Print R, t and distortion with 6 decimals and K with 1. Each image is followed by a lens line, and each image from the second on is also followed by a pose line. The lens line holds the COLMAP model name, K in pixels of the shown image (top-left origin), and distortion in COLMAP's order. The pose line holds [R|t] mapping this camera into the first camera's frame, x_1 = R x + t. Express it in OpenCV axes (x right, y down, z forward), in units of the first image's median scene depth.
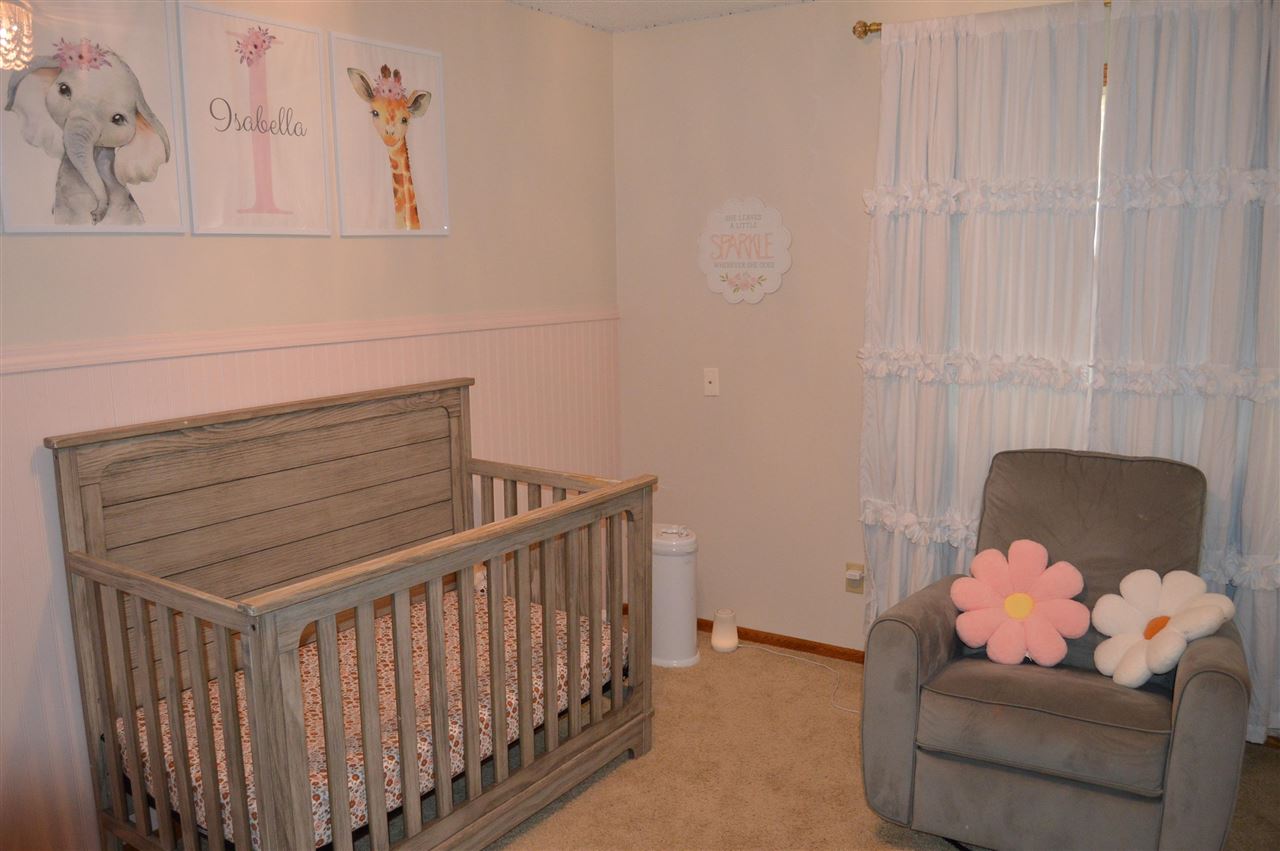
lens RADIAL K [[1013.1, 0, 639.7], [0, 1013.1, 423.9], [0, 0, 1]] dist [-0.089207, 0.036272]
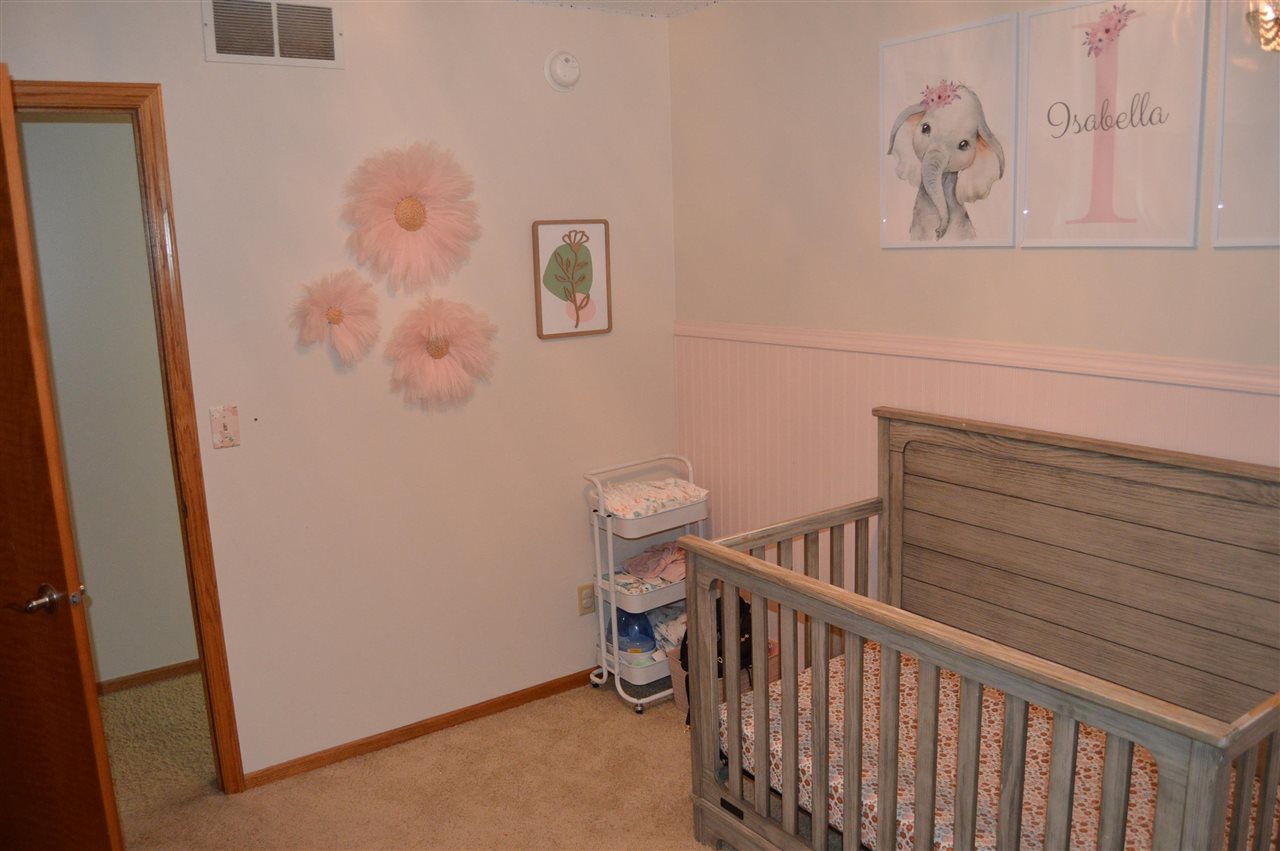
lens RADIAL K [[1013.1, 0, 636.8], [0, 1013.1, 456.6], [0, 0, 1]] dist [-0.089207, 0.036272]
pose [[-0.356324, 0.212001, -0.909994, 0.694127], [-0.118462, 0.955810, 0.269060, -0.228254], [0.926822, 0.203672, -0.315464, 1.067083]]
